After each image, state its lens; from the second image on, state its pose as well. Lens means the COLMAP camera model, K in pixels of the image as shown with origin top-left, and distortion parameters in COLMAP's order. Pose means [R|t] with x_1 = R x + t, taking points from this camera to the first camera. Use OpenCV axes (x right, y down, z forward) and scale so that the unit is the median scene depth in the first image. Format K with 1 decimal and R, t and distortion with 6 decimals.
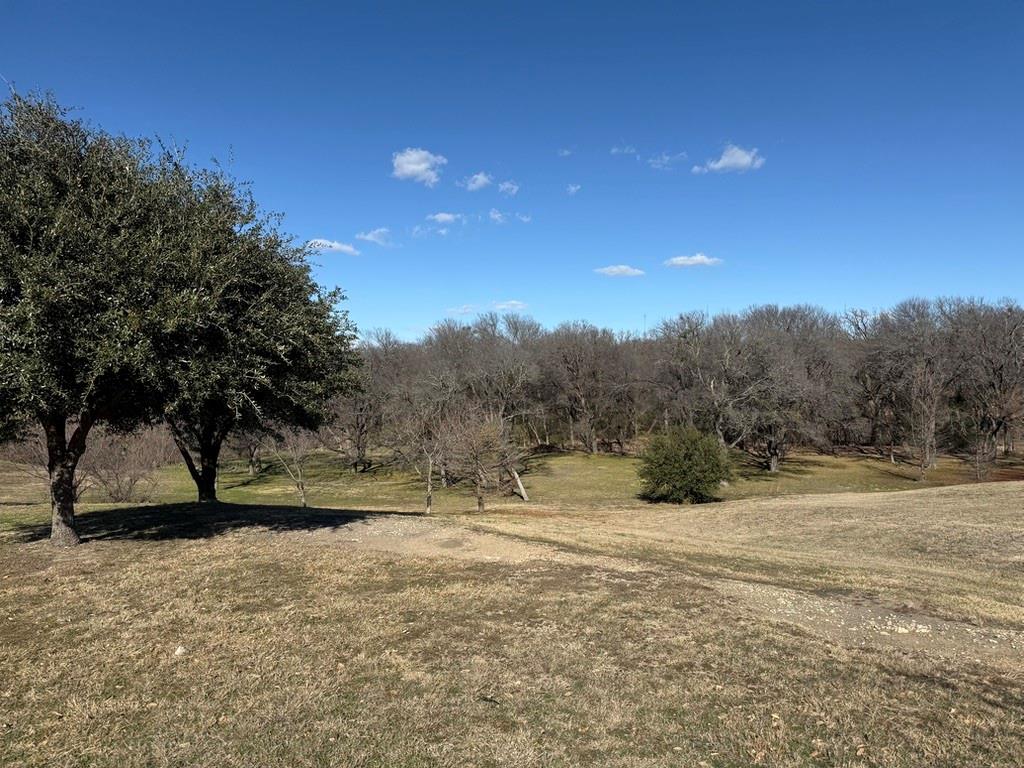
lens RADIAL K [[704.0, 0, 501.7], [0, 704.0, 374.3], [0, 0, 1]] dist [0.048267, -0.068744]
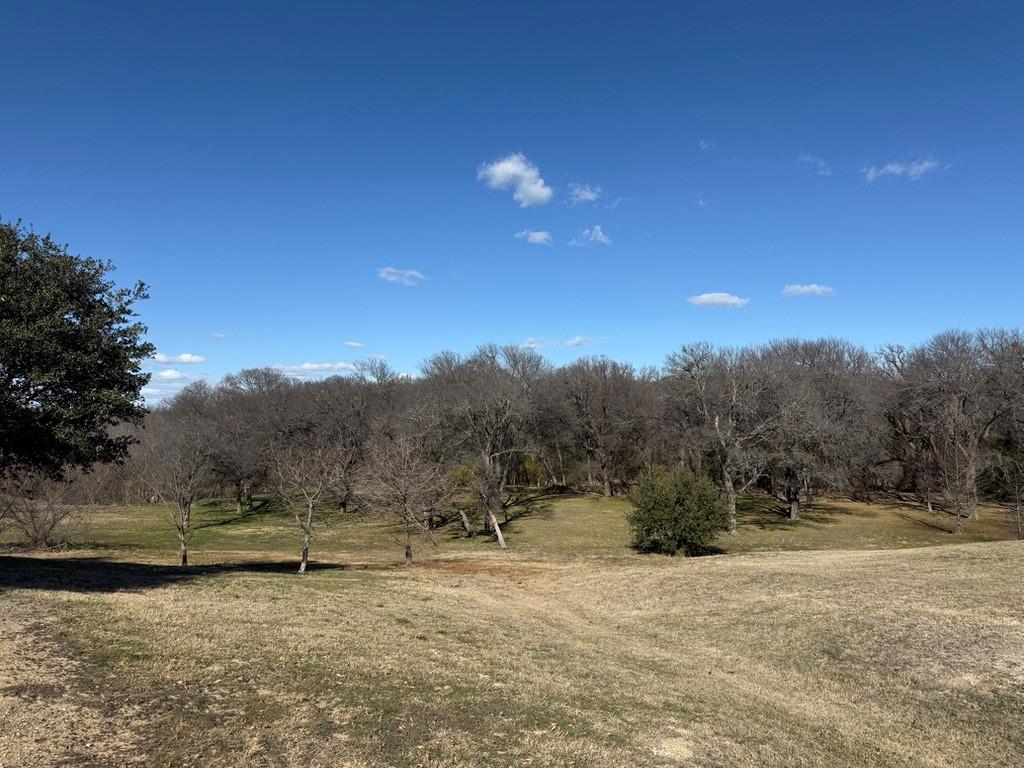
lens RADIAL K [[704.0, 0, 506.9], [0, 704.0, 375.5], [0, 0, 1]] dist [0.048267, -0.068744]
pose [[0.998441, 0.007071, -0.055360, 0.073056], [-0.010017, 0.998538, -0.053123, 0.005621], [0.054904, 0.053595, 0.997052, 0.071415]]
